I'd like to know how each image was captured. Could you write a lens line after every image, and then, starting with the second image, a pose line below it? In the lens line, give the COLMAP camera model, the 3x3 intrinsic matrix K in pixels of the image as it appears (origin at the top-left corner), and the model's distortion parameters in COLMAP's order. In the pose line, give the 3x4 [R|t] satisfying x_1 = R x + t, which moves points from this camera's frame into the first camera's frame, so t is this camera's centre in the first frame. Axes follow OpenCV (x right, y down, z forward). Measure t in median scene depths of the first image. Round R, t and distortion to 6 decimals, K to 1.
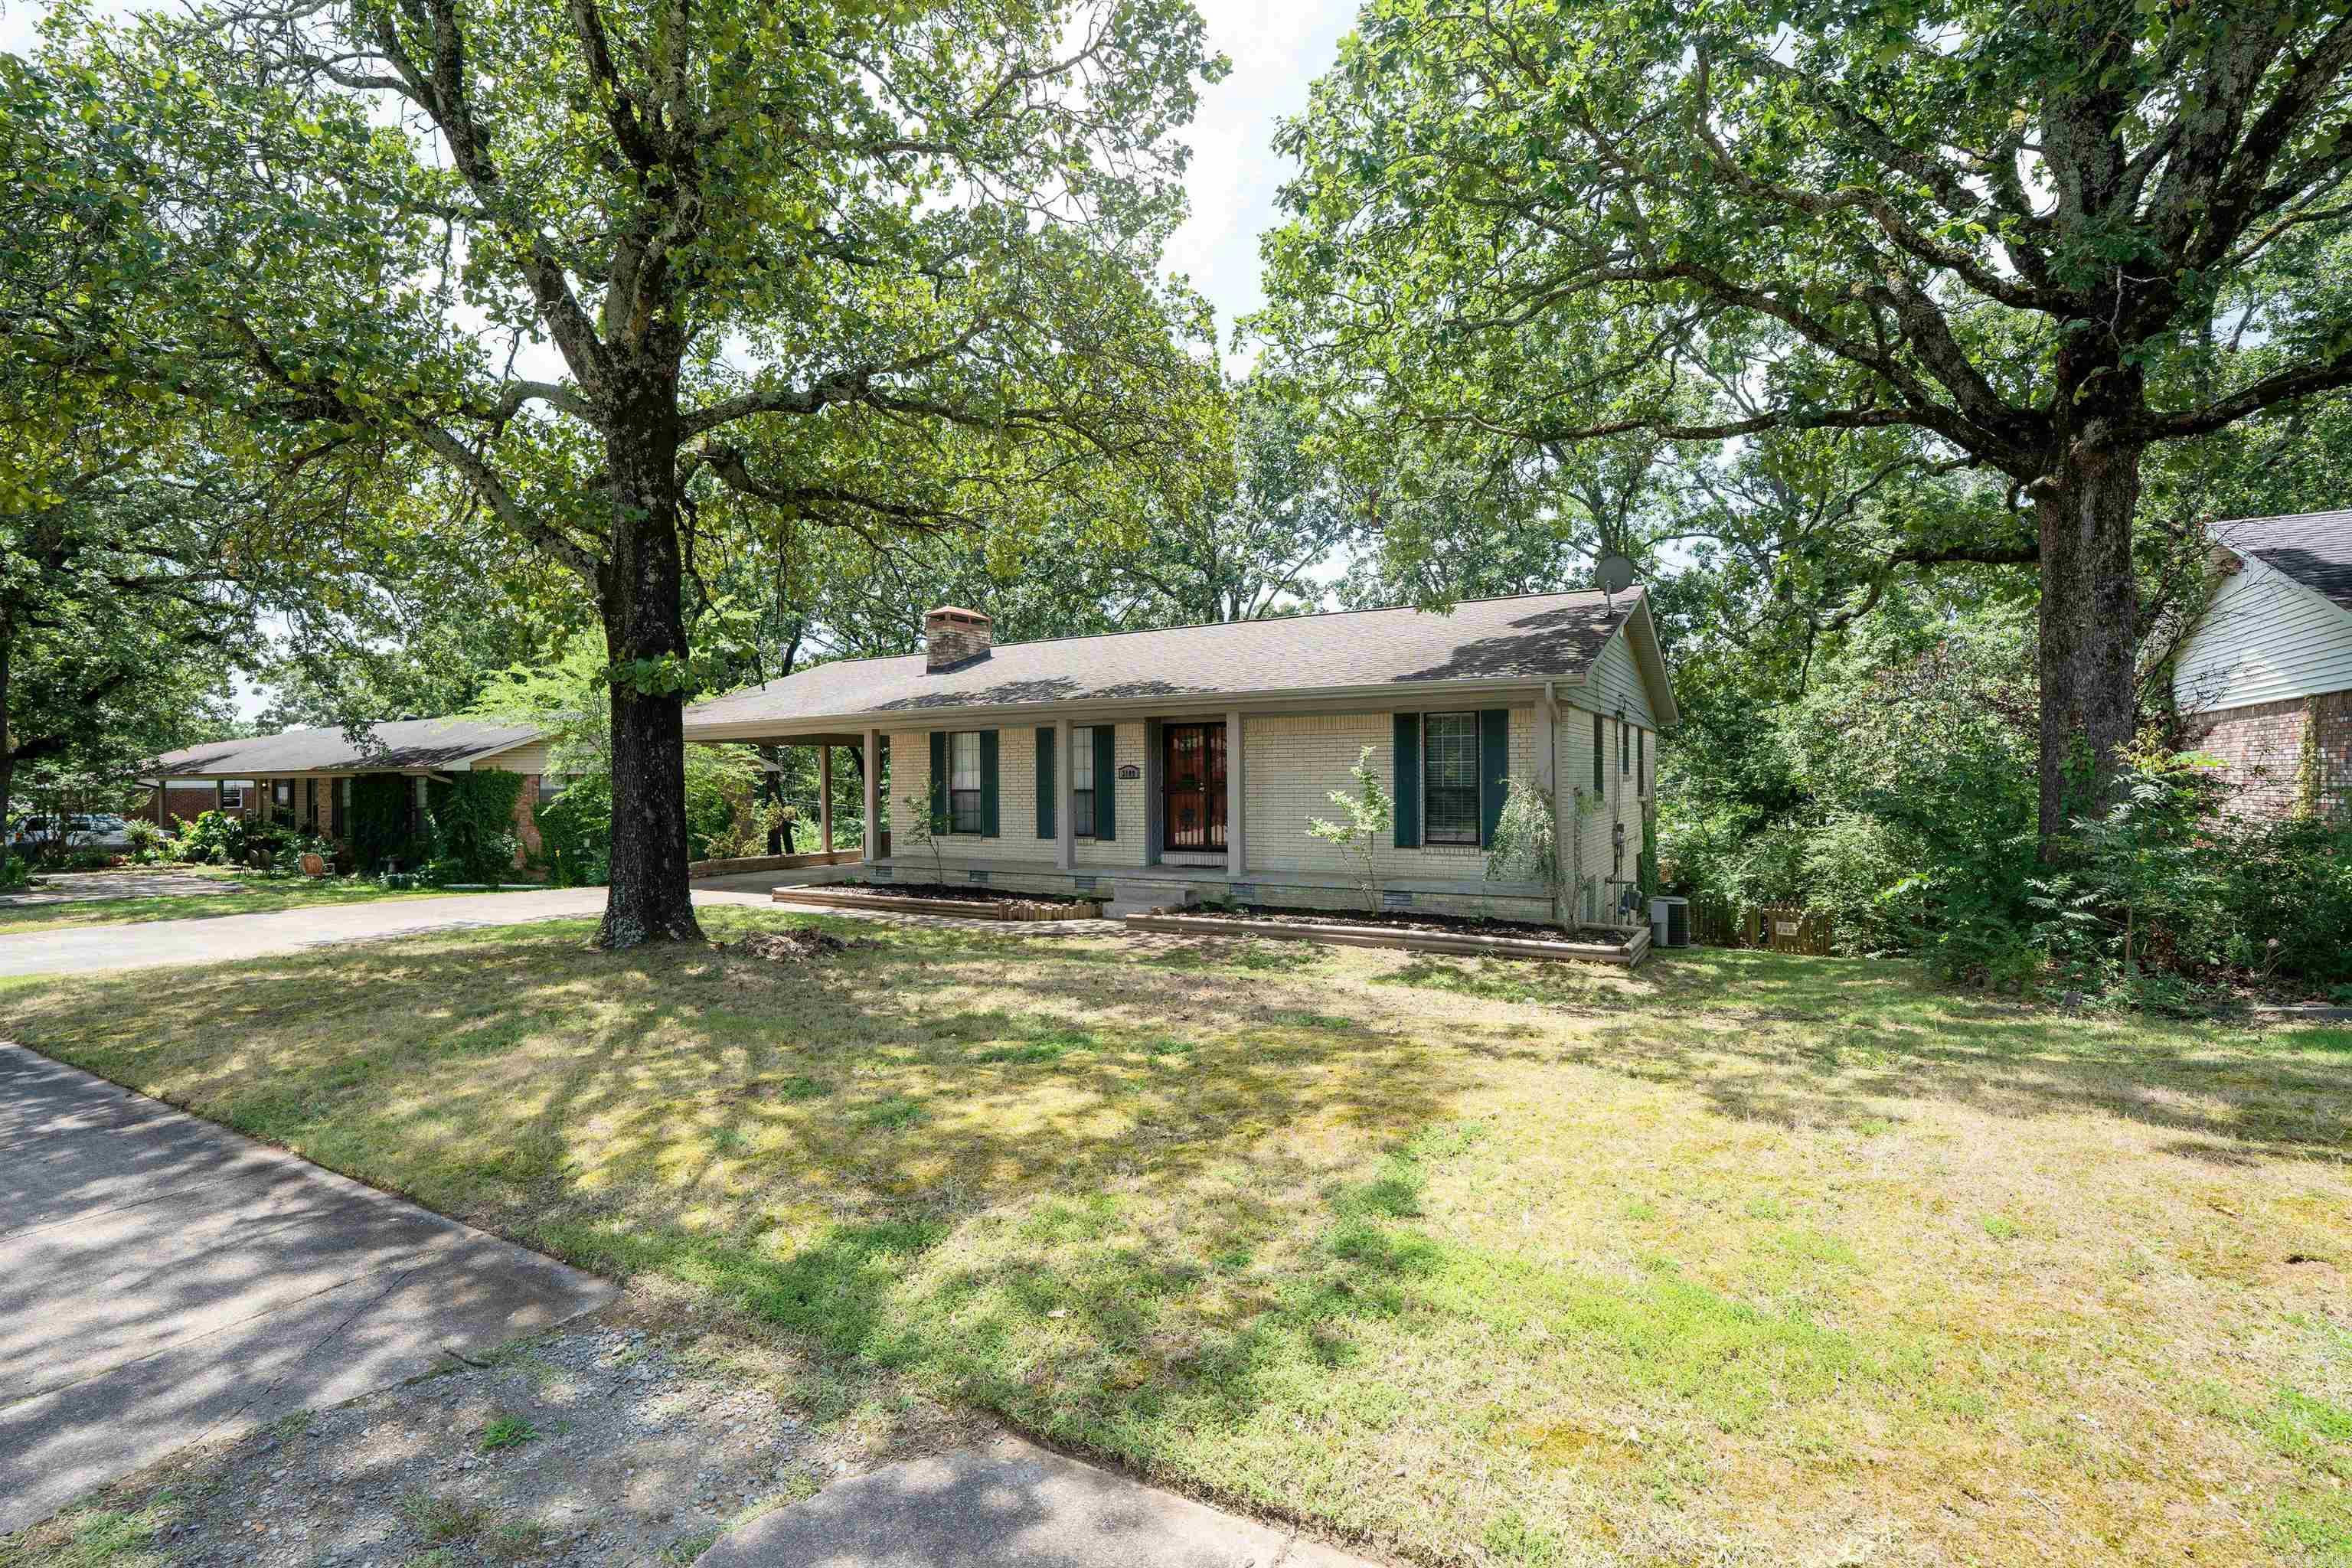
lens RADIAL K [[1095.0, 0, 1177.9], [0, 1095.0, 792.7], [0, 0, 1]] dist [-0.002787, 0.000156]
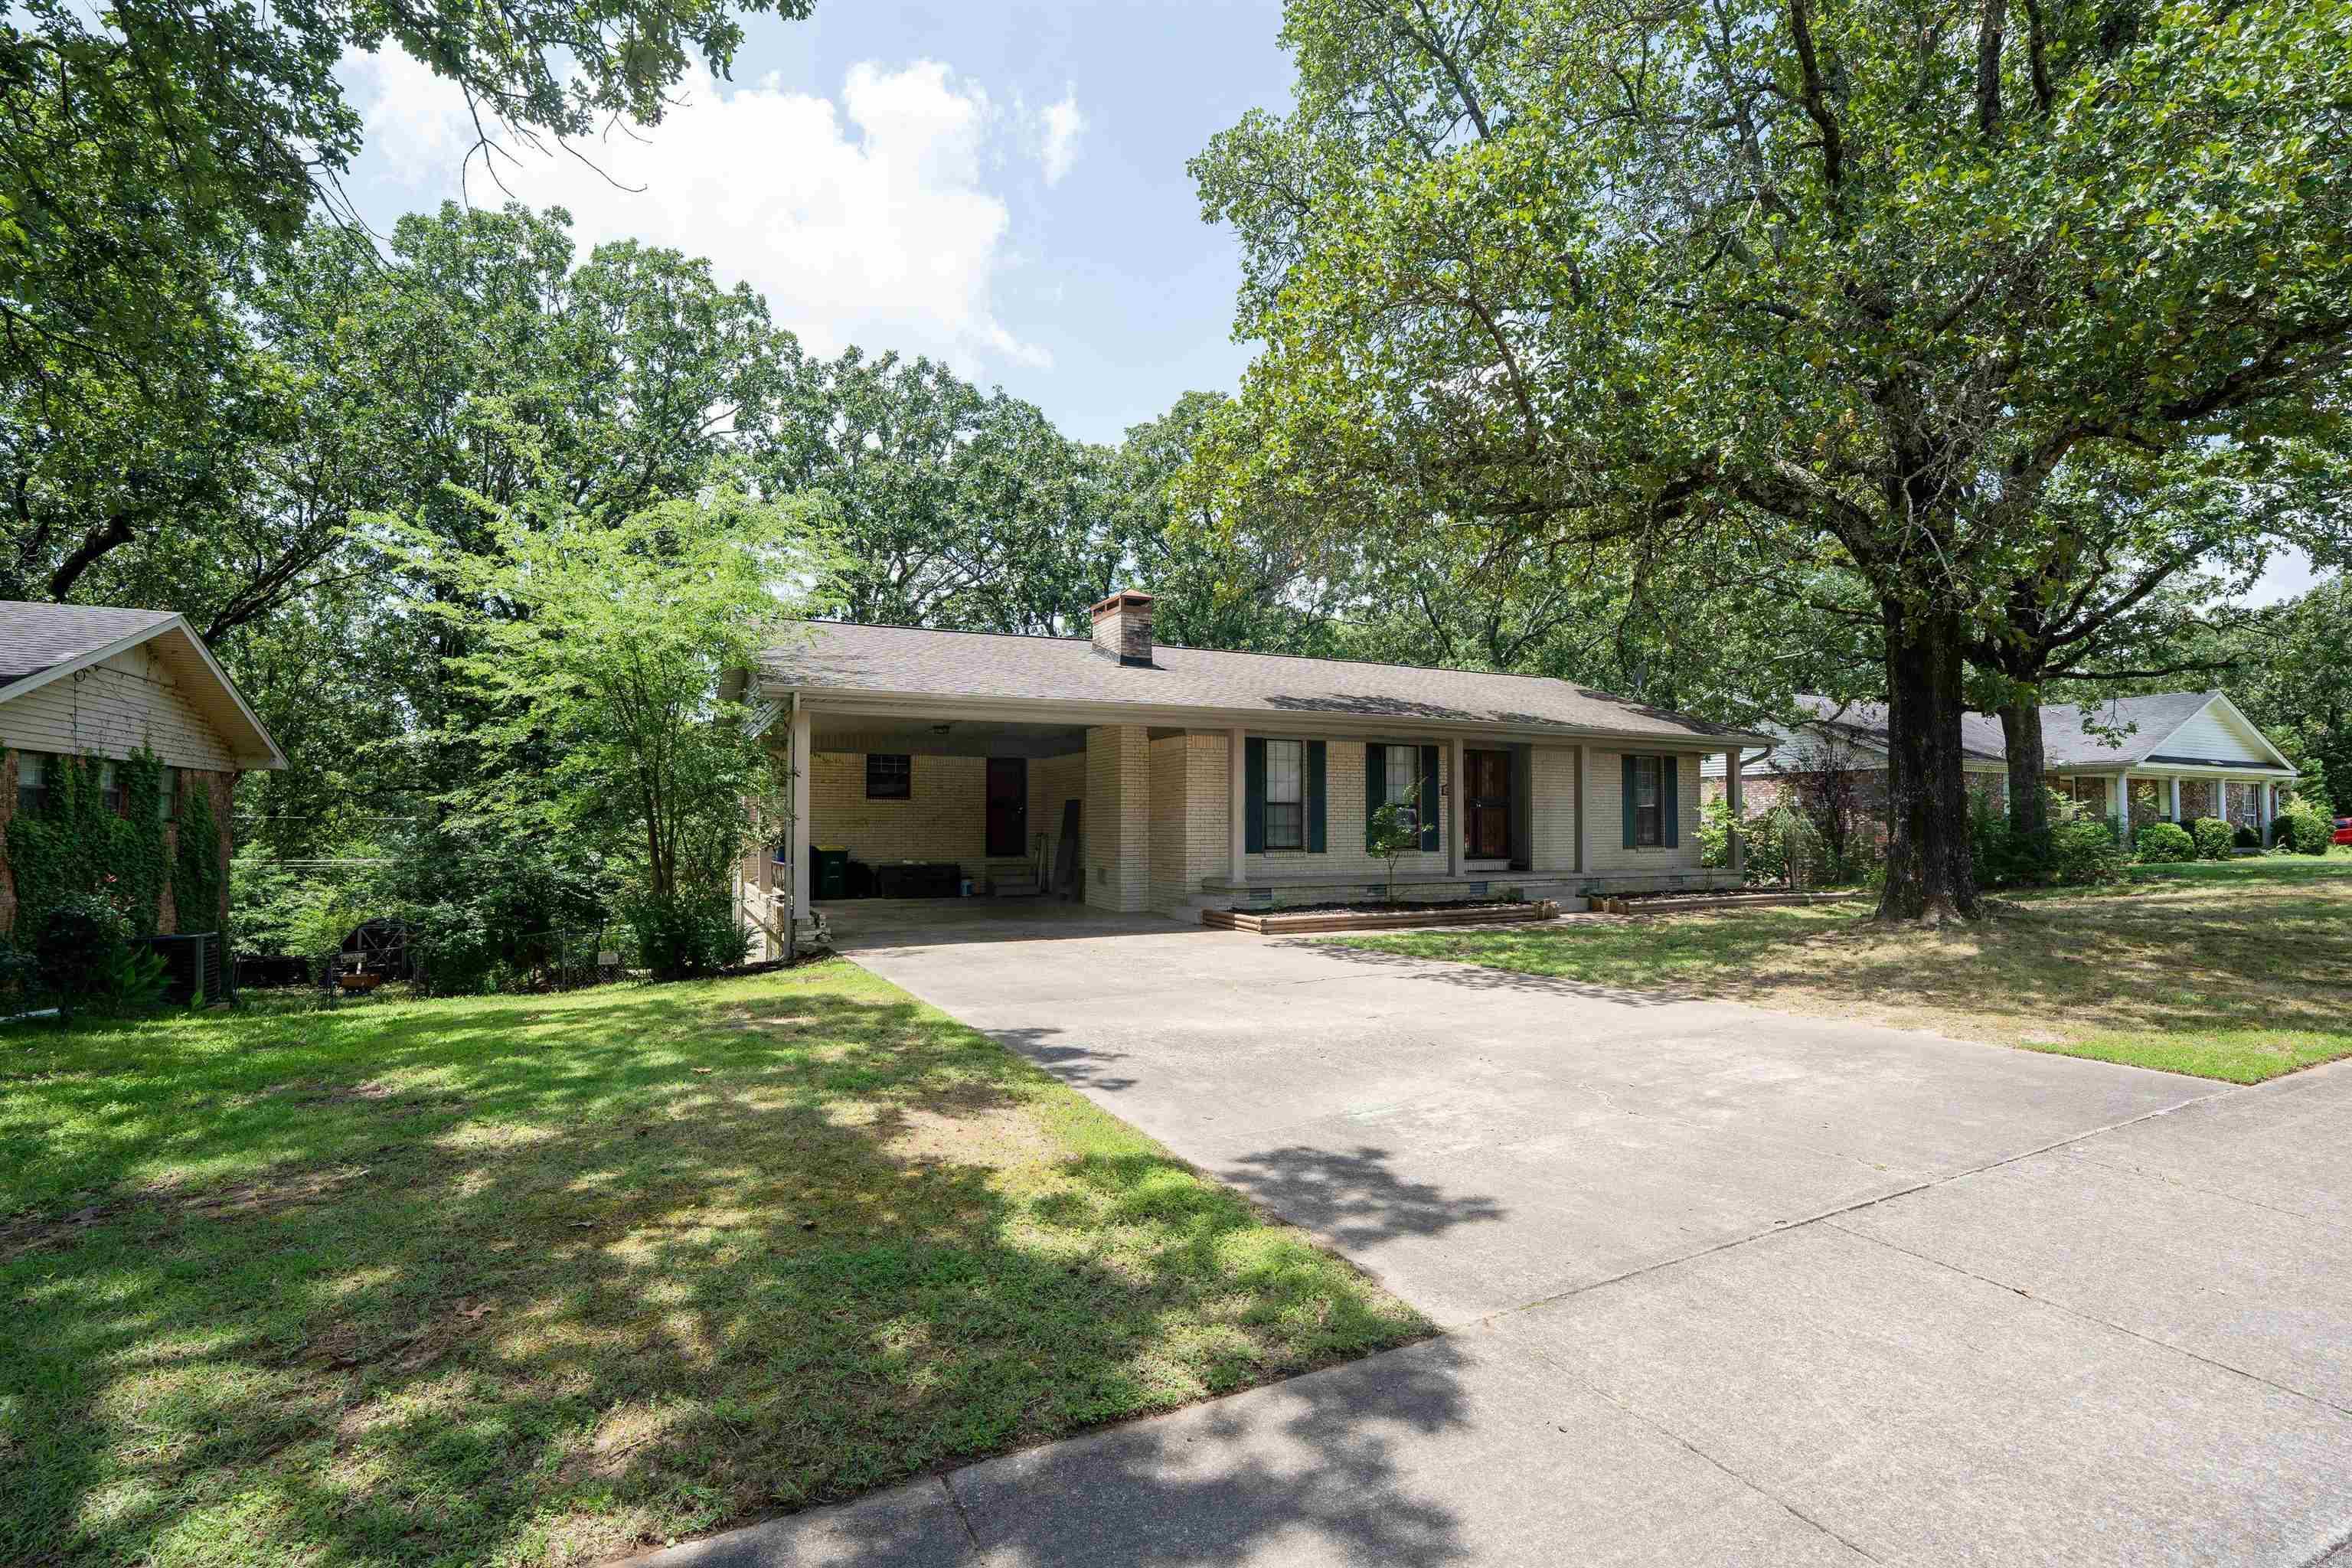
lens RADIAL K [[1095.0, 0, 1177.6], [0, 1095.0, 779.9], [0, 0, 1]] dist [-0.002787, 0.000156]
pose [[0.547163, 0.035319, 0.836280, -1.054828], [-0.007131, 0.999270, -0.037537, 0.014638], [-0.836995, 0.014576, 0.547016, 0.576144]]
